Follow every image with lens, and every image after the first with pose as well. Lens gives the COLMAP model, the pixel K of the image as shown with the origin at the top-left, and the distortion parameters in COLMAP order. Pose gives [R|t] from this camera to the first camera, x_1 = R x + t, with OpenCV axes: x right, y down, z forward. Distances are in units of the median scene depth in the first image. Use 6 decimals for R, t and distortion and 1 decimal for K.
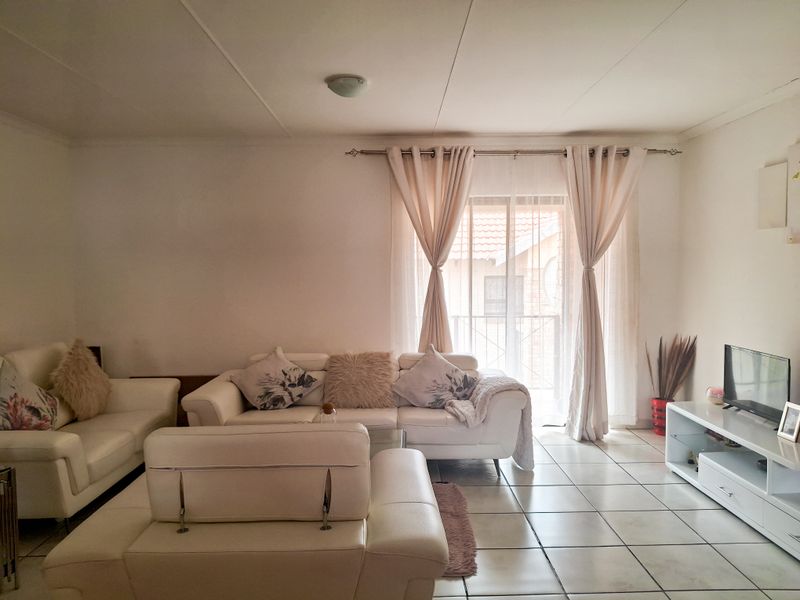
lens RADIAL K [[603.1, 0, 400.0], [0, 603.1, 300.0], [0, 0, 1]] dist [0.038728, -0.003910]
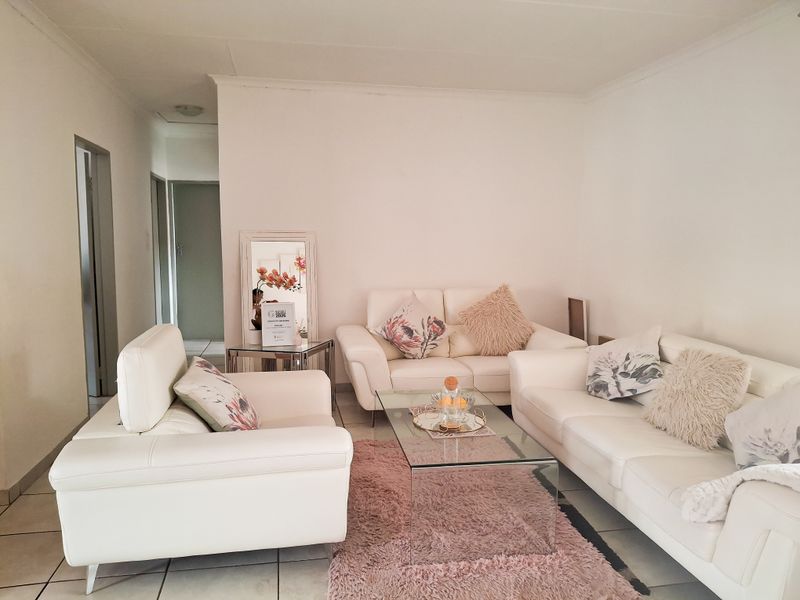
lens RADIAL K [[603.1, 0, 400.0], [0, 603.1, 300.0], [0, 0, 1]] dist [0.038728, -0.003910]
pose [[0.163566, 0.113349, -0.979999, 0.496126], [-0.058249, 0.992754, 0.105103, -0.013193], [0.984811, 0.039893, 0.168983, 0.584913]]
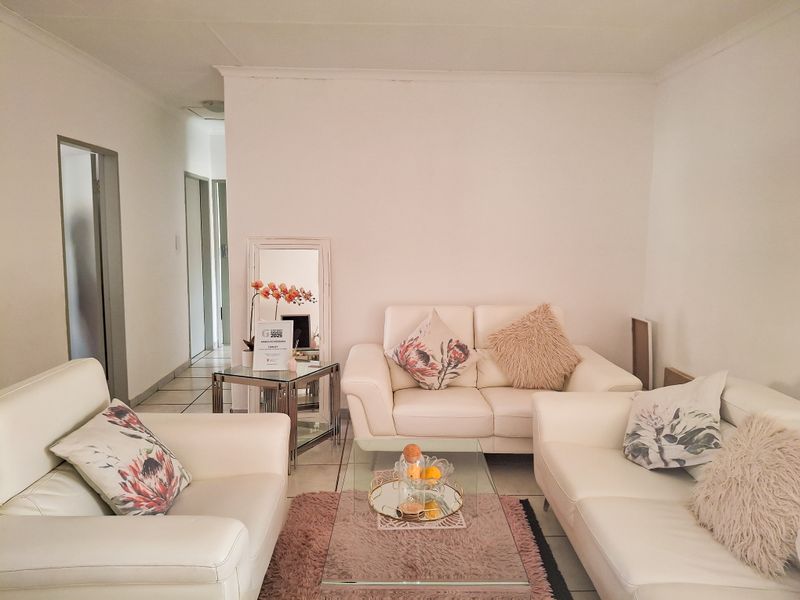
lens RADIAL K [[608.6, 0, 403.2], [0, 608.6, 292.1], [0, 0, 1]] dist [0.025835, -0.001621]
pose [[0.004845, 0.116210, -0.993213, 0.372076], [-0.061722, 0.991366, 0.115692, -0.045743], [0.998082, 0.060743, 0.011976, 0.721791]]
